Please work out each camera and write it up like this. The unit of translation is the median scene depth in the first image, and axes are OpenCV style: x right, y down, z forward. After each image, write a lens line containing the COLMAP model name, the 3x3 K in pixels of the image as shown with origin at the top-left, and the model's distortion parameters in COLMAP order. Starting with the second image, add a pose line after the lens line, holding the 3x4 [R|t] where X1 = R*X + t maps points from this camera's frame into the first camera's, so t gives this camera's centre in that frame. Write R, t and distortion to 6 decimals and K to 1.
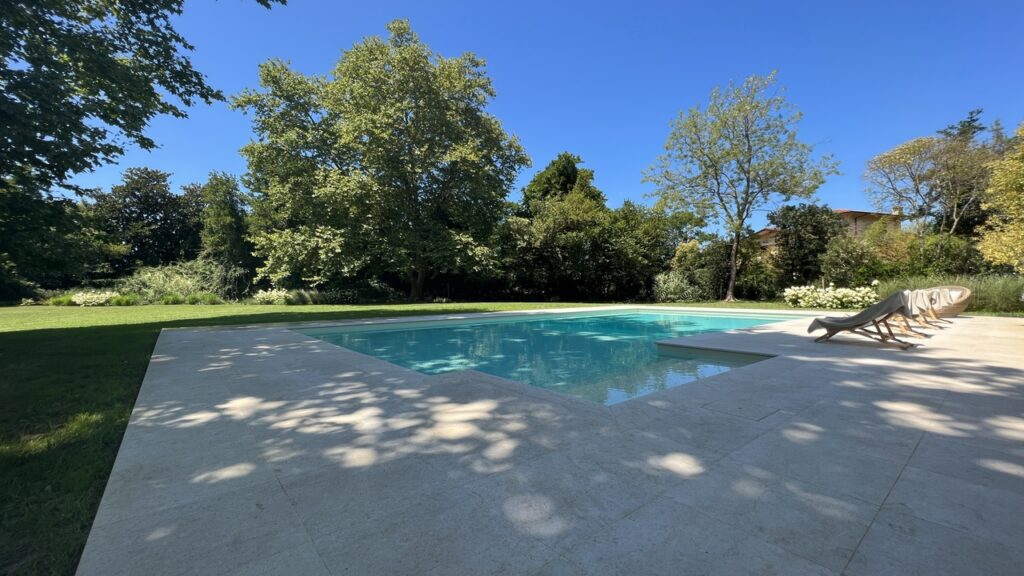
lens RADIAL K [[480.5, 0, 512.0], [0, 480.5, 288.0], [0, 0, 1]] dist [-0.000805, 0.000221]
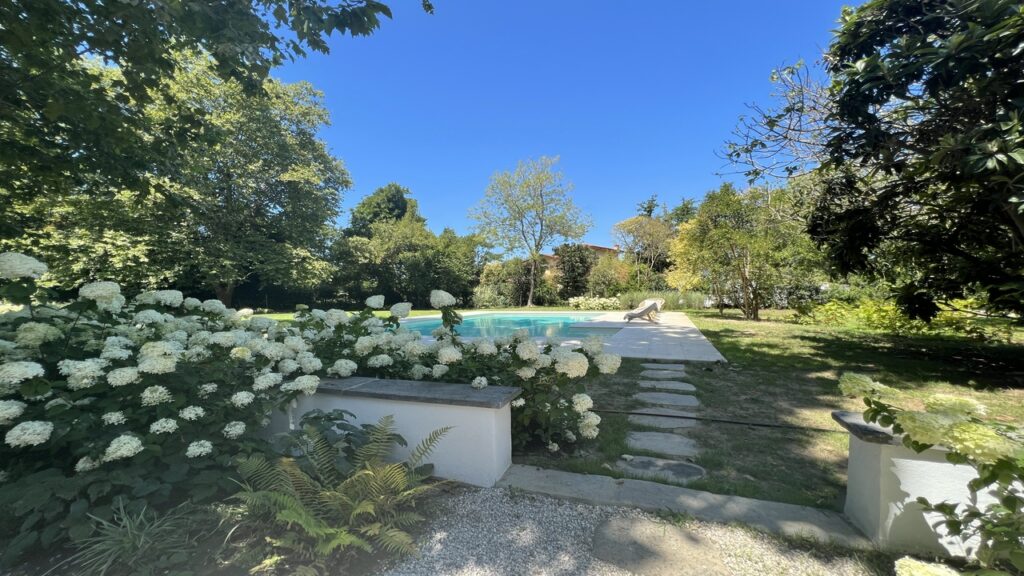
lens RADIAL K [[480.5, 0, 512.0], [0, 480.5, 288.0], [0, 0, 1]] dist [-0.000805, 0.000221]
pose [[0.874380, 0.000366, 0.485241, -0.229571], [0.006447, 0.999903, -0.012371, -0.008995], [-0.485198, 0.013946, 0.874293, -0.183726]]
